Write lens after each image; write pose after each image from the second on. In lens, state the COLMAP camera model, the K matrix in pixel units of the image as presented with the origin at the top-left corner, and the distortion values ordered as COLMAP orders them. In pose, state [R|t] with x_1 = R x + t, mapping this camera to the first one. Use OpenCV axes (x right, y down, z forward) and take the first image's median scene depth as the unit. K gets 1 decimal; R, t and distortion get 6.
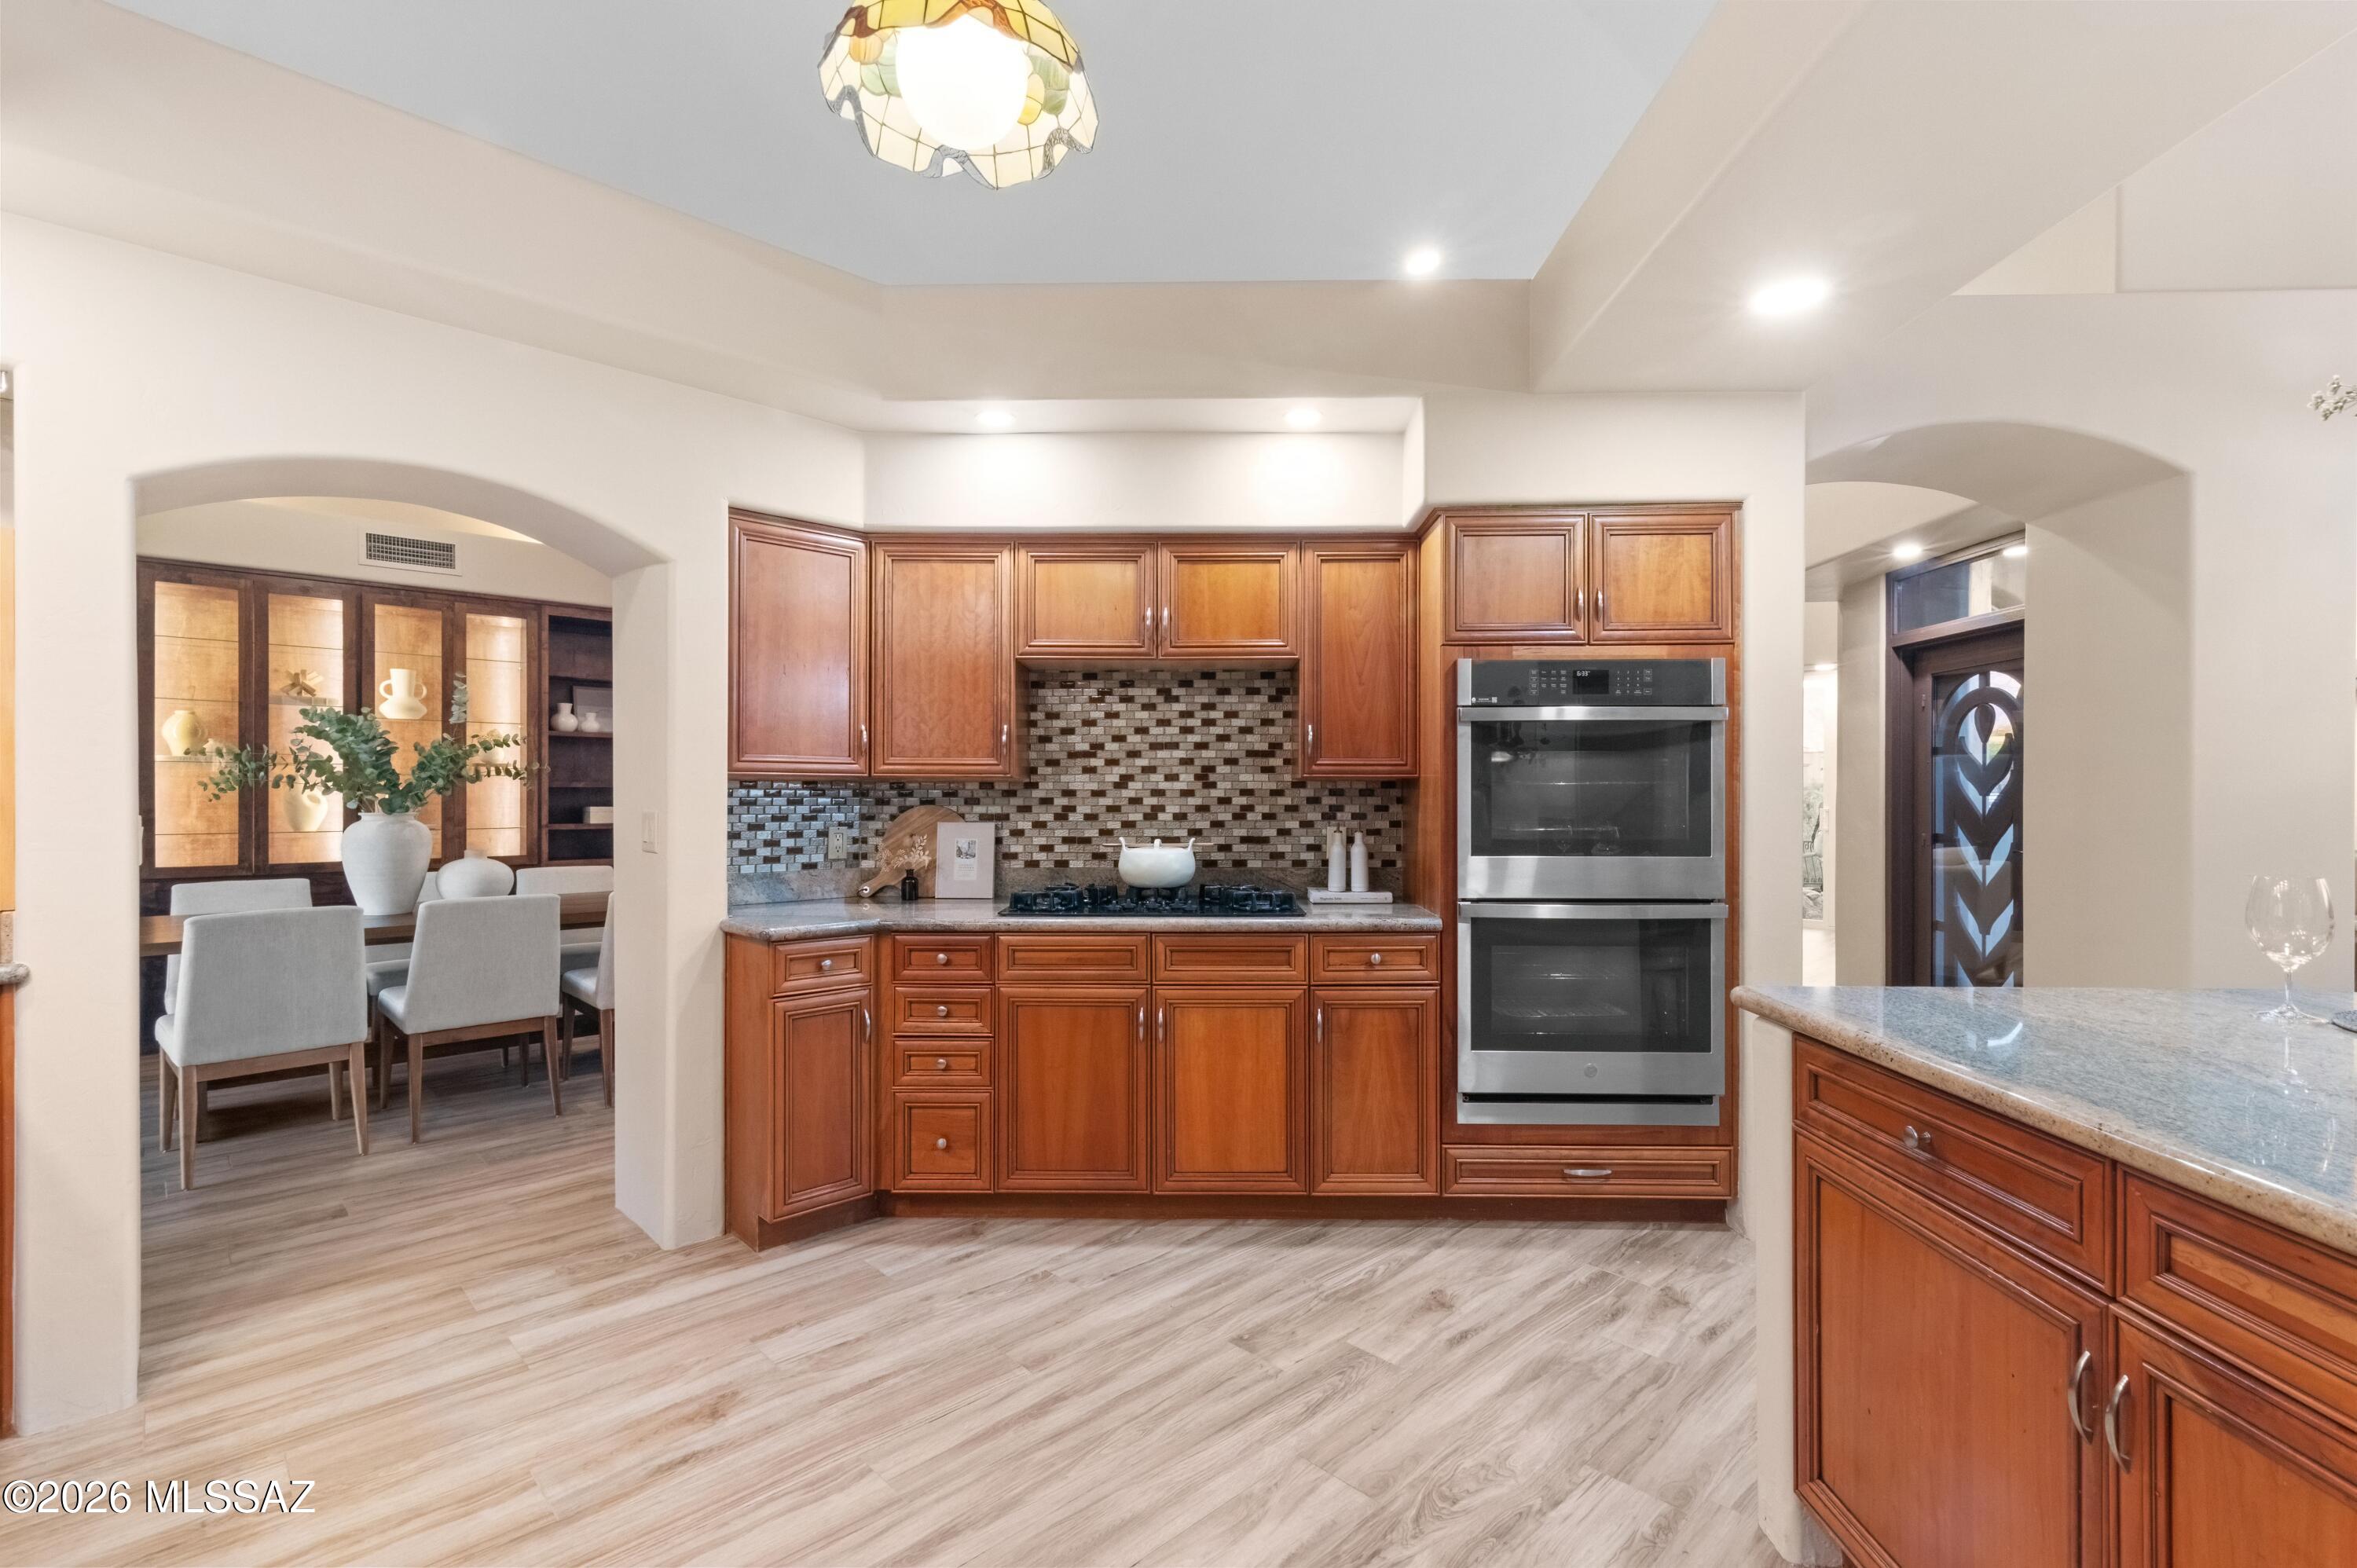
lens RADIAL K [[1075.7, 0, 1175.0], [0, 1075.7, 789.0], [0, 0, 1]] dist [0.010985, -0.000050]
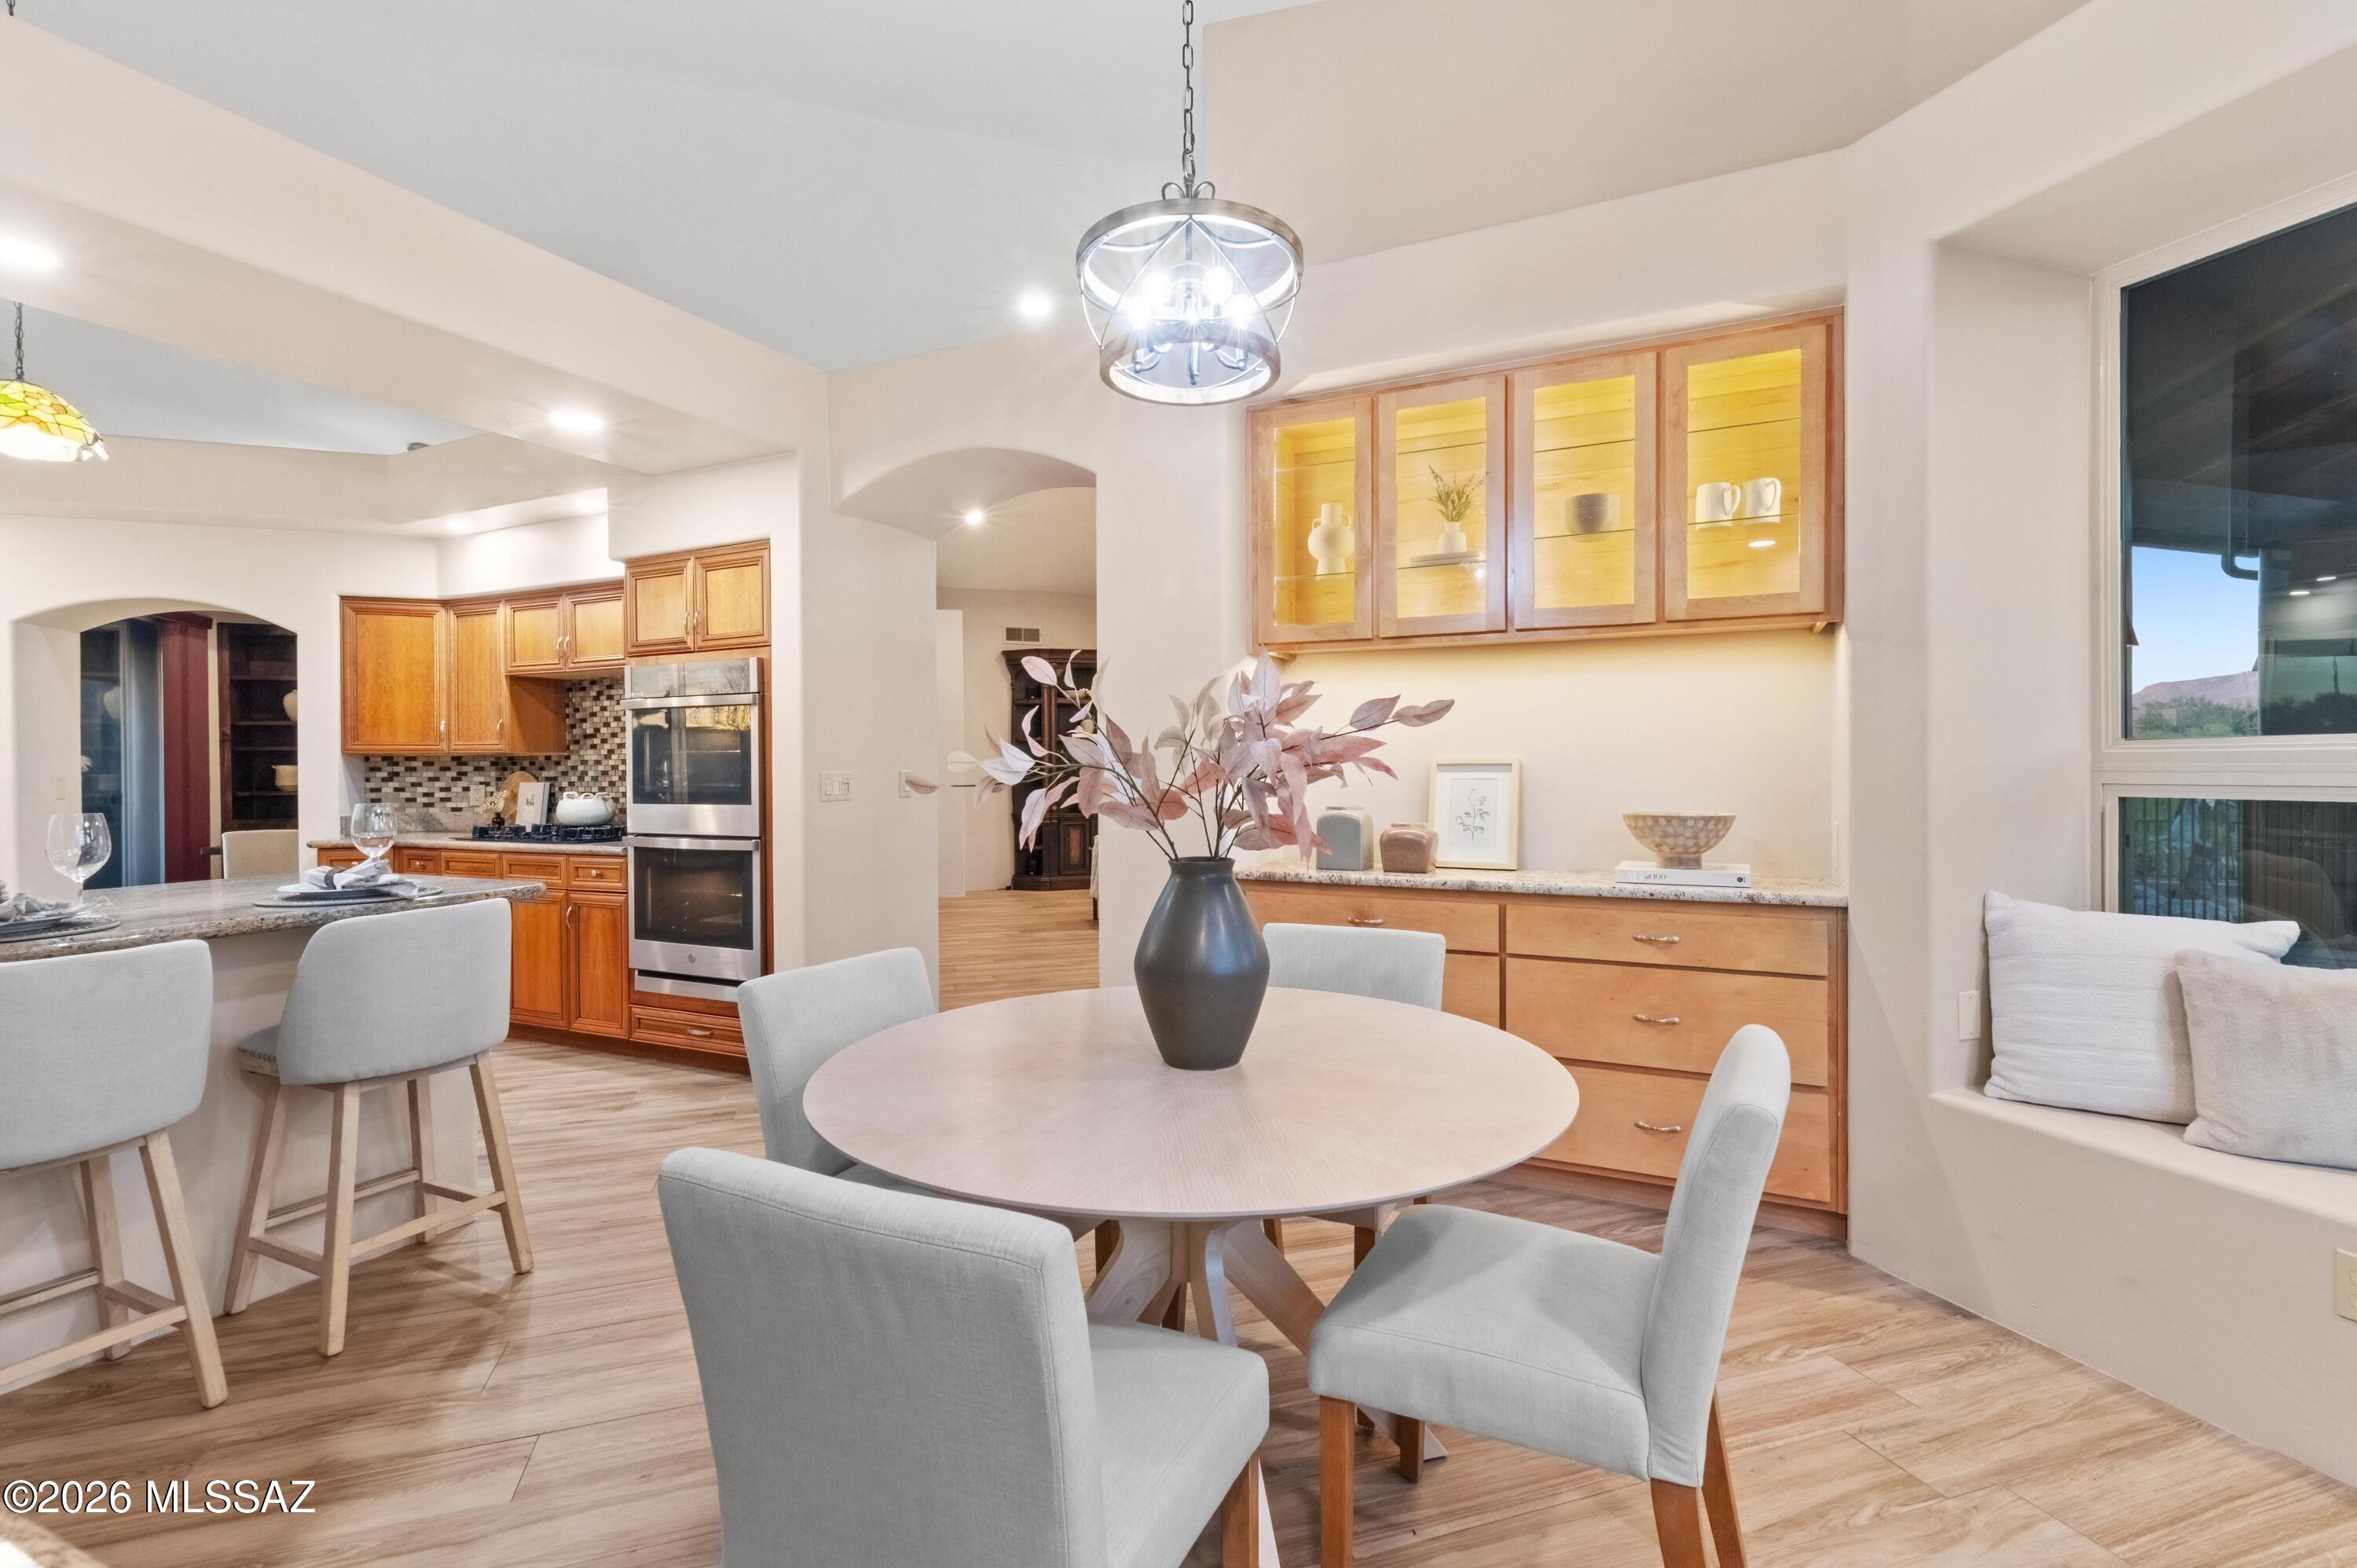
lens RADIAL K [[1075.7, 0, 1193.4], [0, 1075.7, 772.9], [0, 0, 1]] dist [0.010985, -0.000050]
pose [[0.906915, -0.004225, -0.421293, 1.397413], [0.008335, 0.999934, 0.007914, 0.014621], [0.421231, -0.010689, 0.906890, 0.011462]]
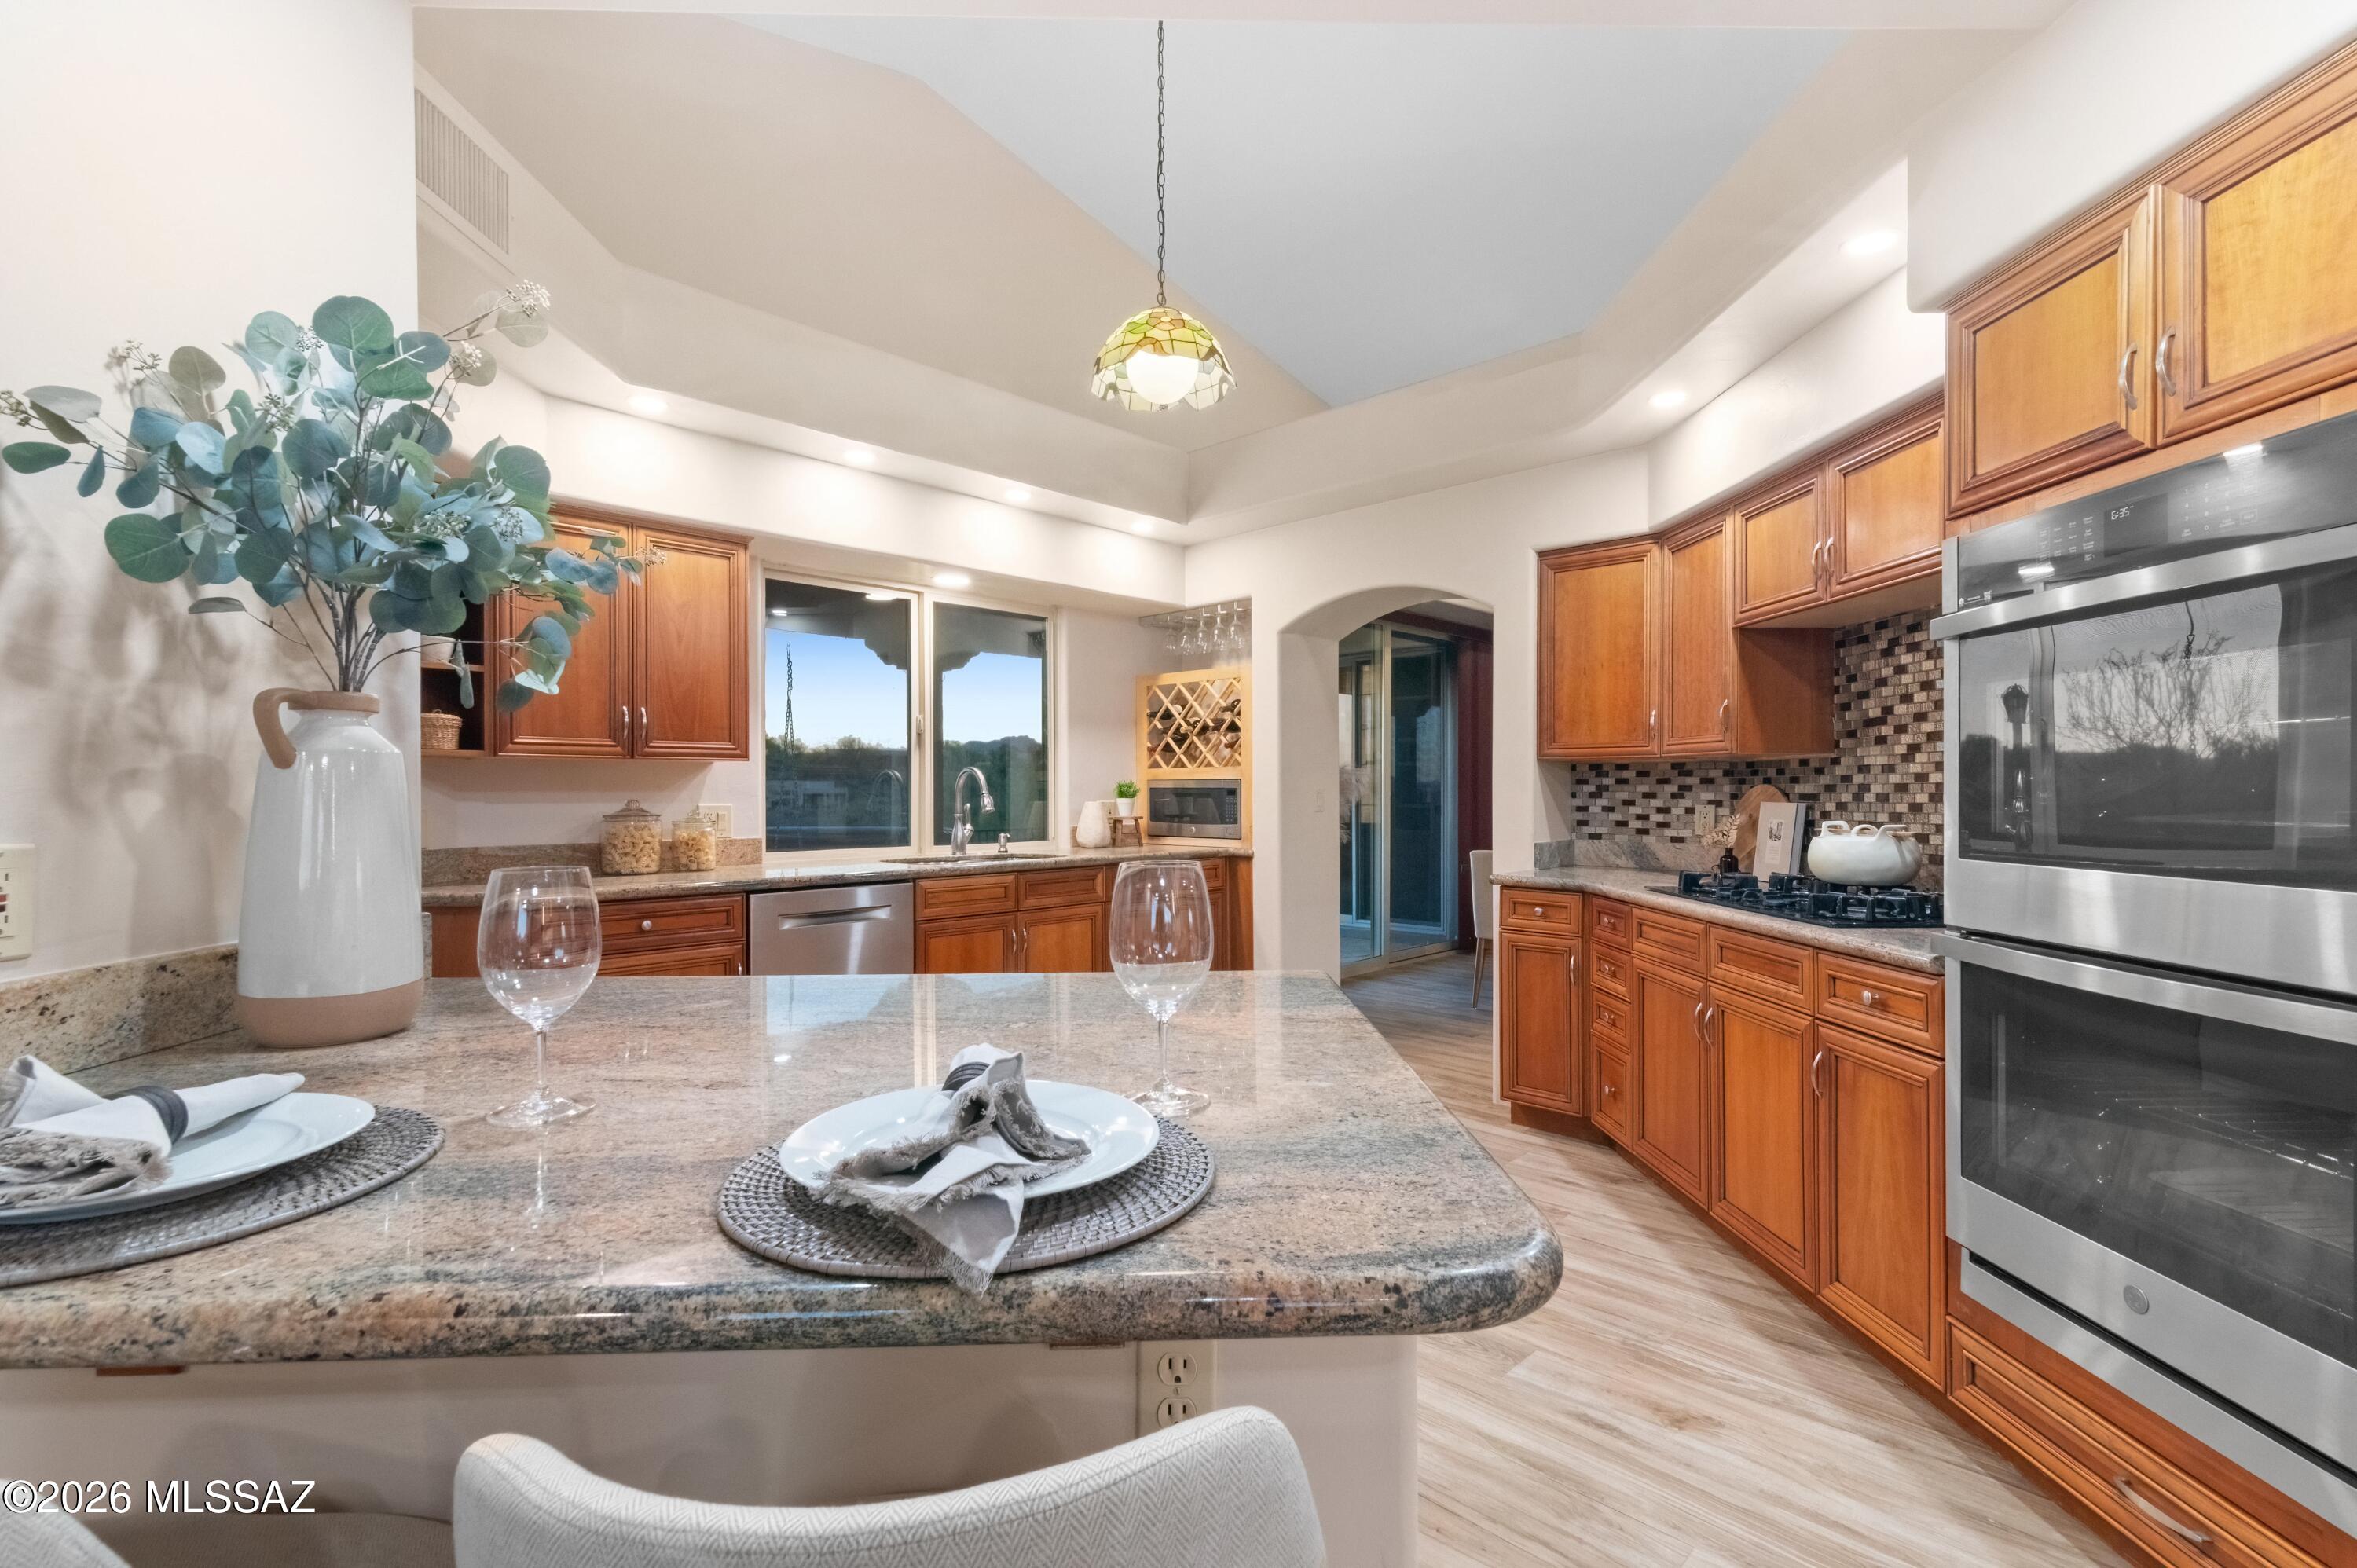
lens RADIAL K [[1075.7, 0, 1179.2], [0, 1075.7, 789.7], [0, 0, 1]] dist [0.010985, -0.000050]
pose [[0.034044, 0.000471, -0.999420, 0.785716], [0.003729, 0.999993, 0.000598, 0.018863], [0.999413, -0.003748, 0.034042, 0.481180]]
